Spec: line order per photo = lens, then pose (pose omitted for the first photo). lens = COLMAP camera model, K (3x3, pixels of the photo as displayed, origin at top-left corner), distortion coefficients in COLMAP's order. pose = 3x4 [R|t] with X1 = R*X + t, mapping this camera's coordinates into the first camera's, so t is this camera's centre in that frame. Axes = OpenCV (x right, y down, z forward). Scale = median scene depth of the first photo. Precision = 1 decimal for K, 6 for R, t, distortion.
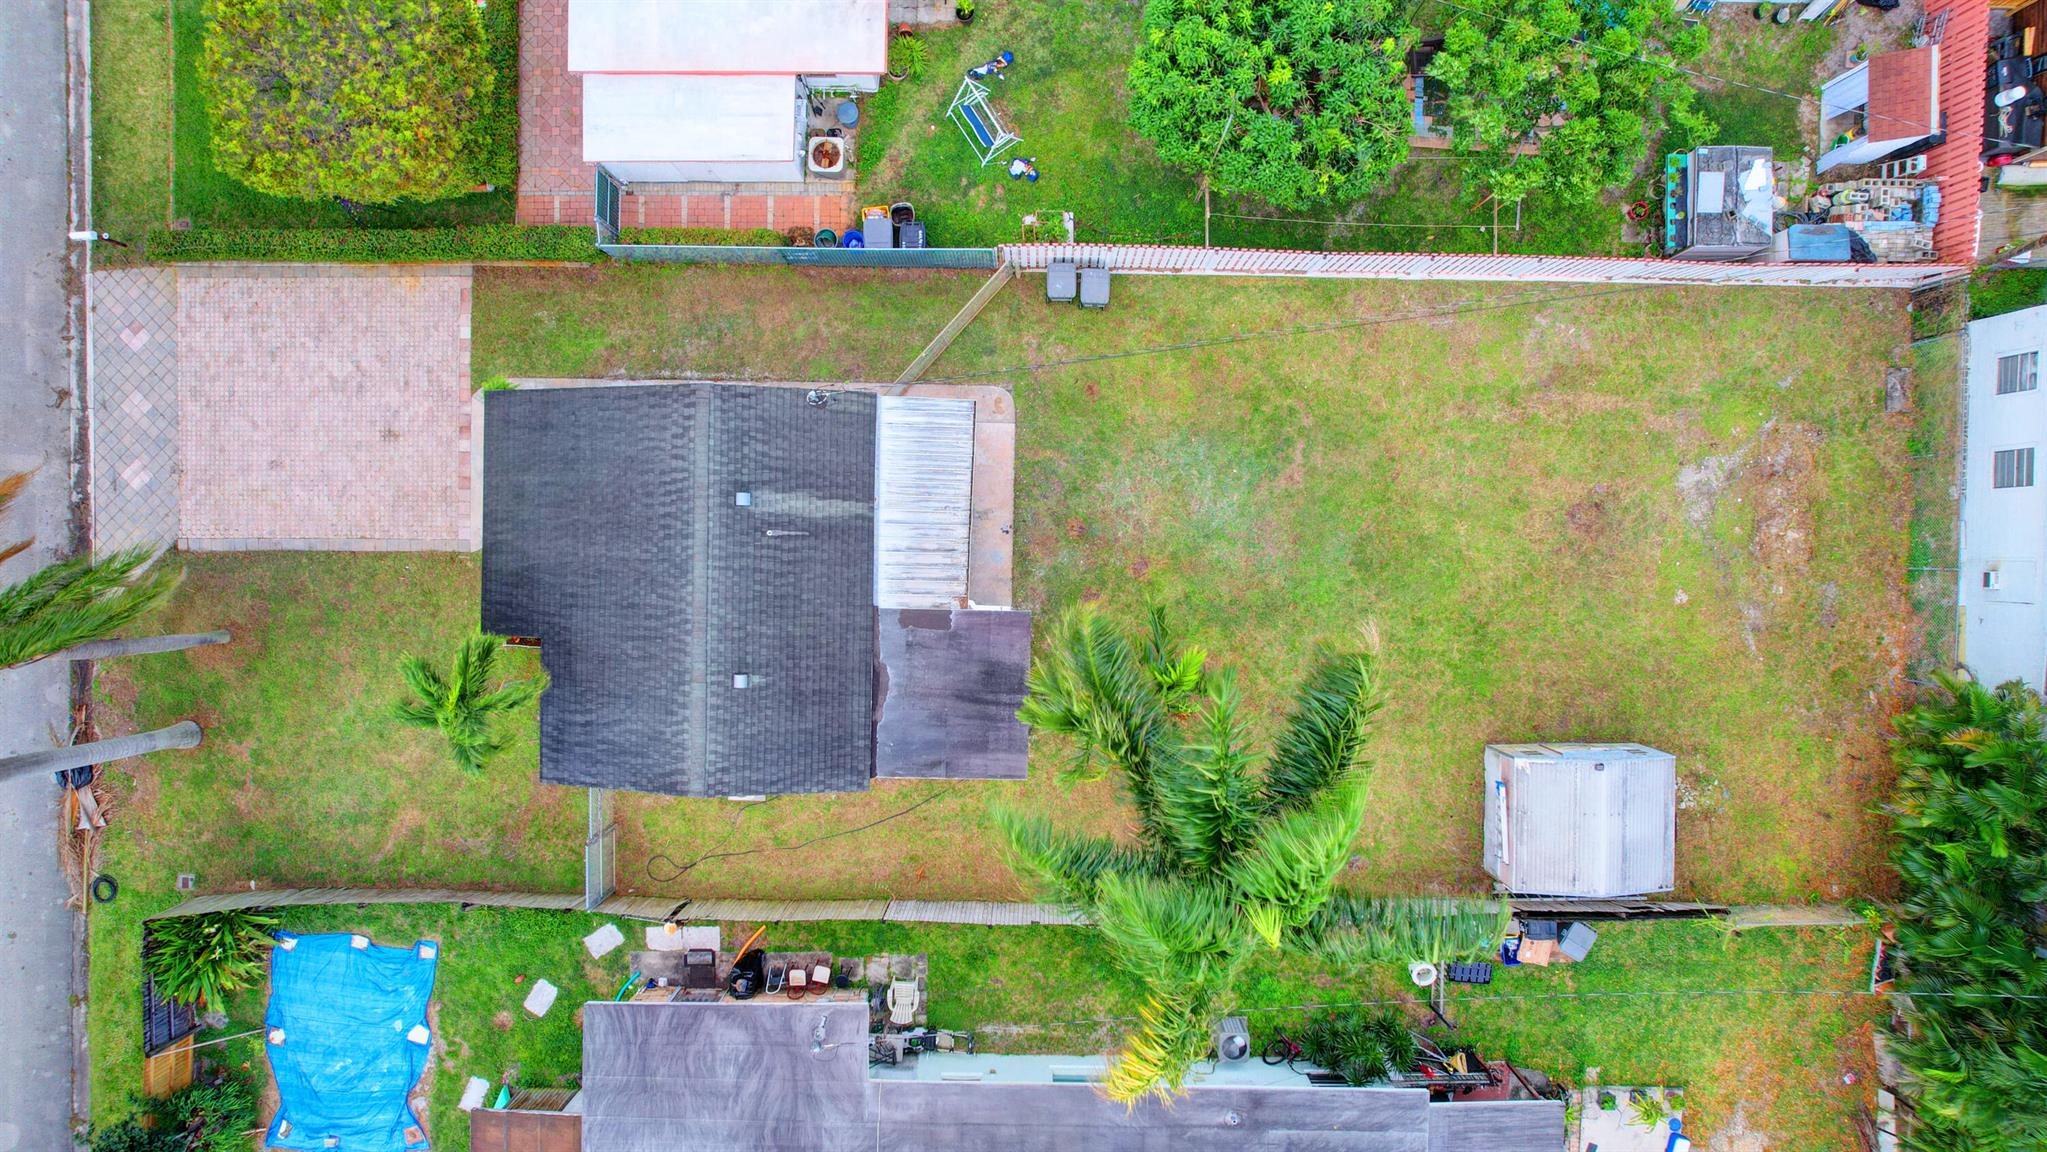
lens RADIAL K [[1308.8, 0, 1023.5], [0, 1308.8, 576.0], [0, 0, 1]] dist [-0.070610, 0.063120]
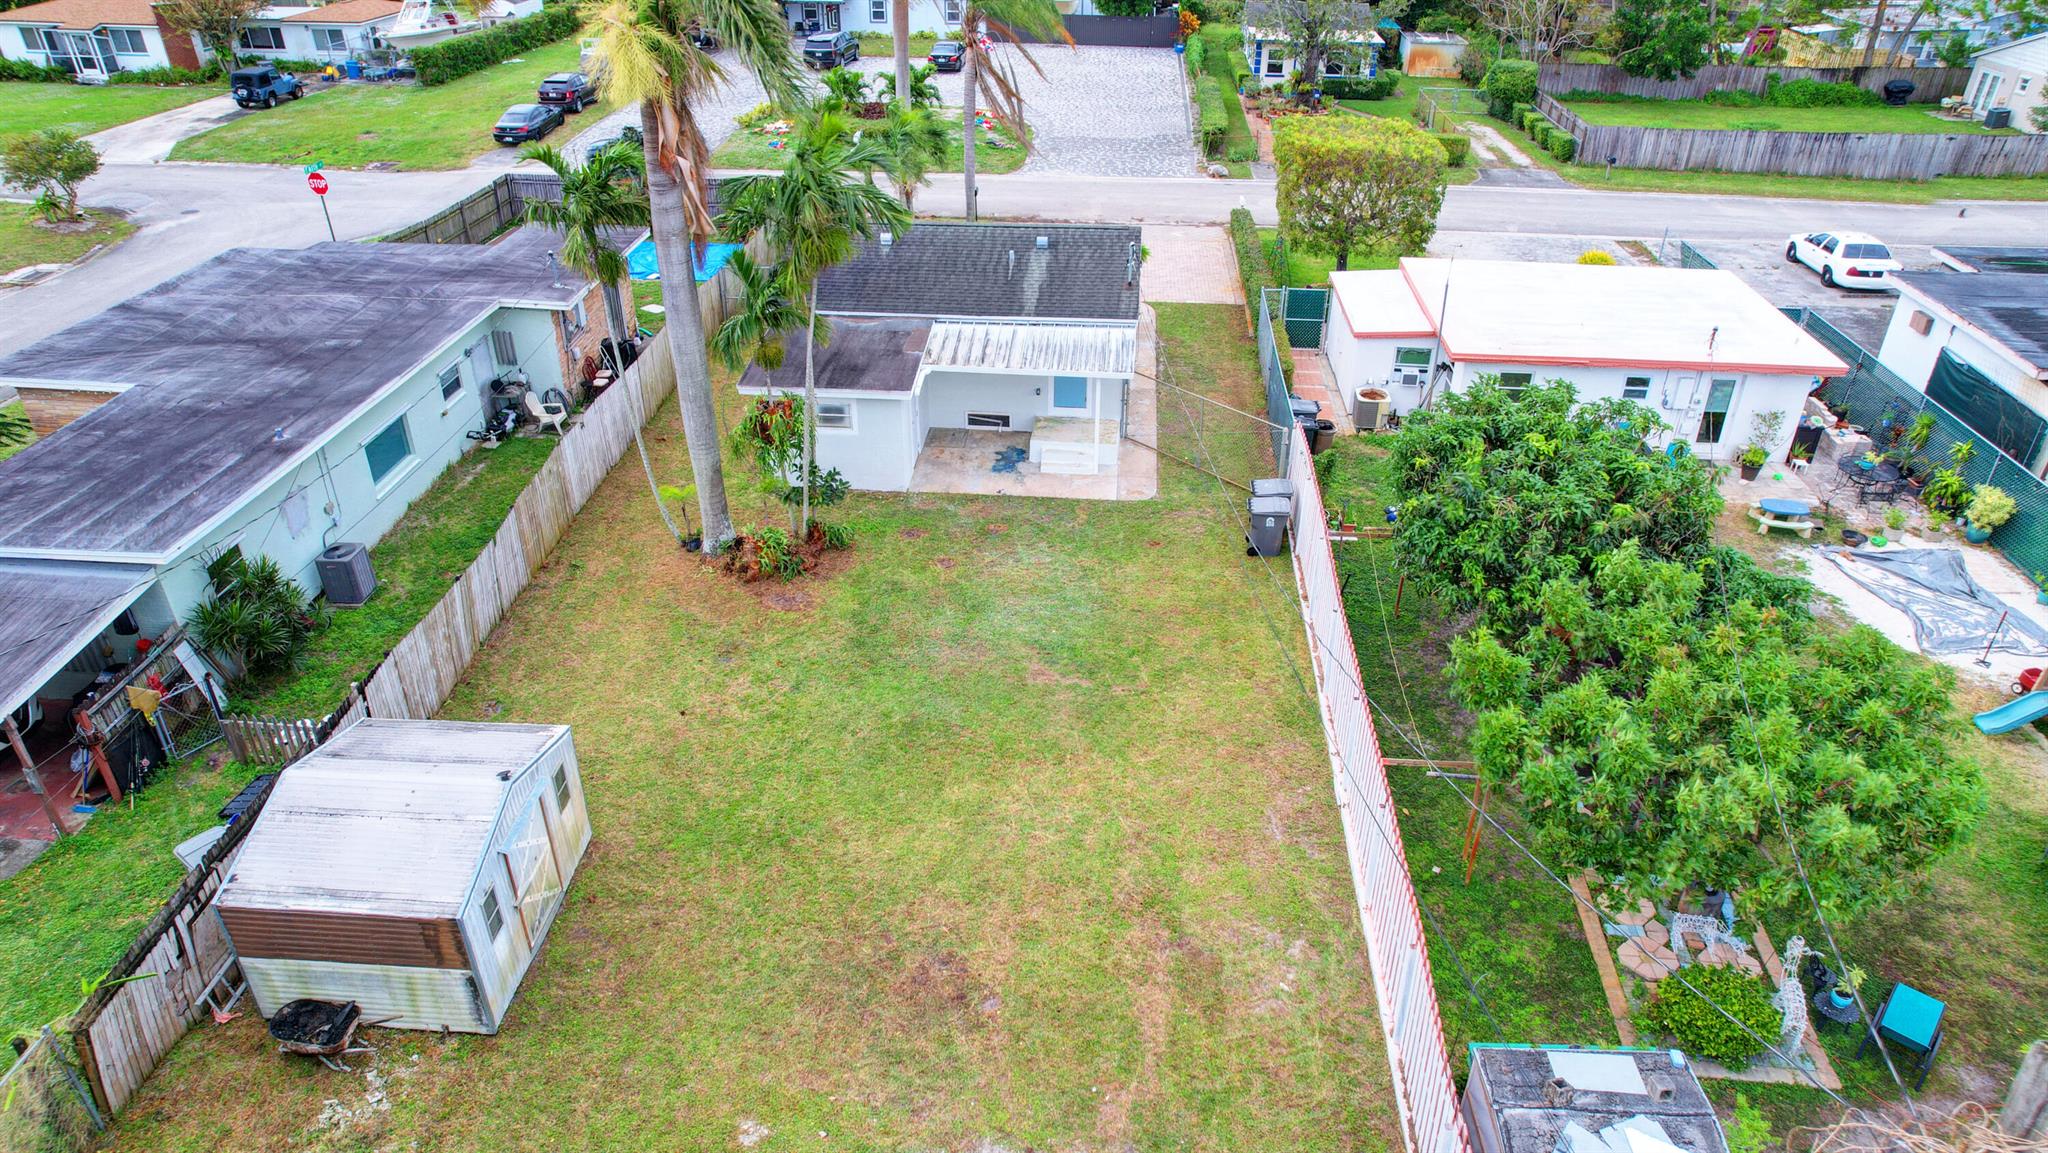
lens RADIAL K [[1309.4, 0, 1024.0], [0, 1309.4, 576.5], [0, 0, 1]] dist [-0.070610, 0.063120]
pose [[-0.065341, 0.514181, -0.855189, 0.810113], [-0.997582, -0.054007, 0.043749, -0.095011], [-0.023692, 0.855980, 0.516466, 0.573059]]
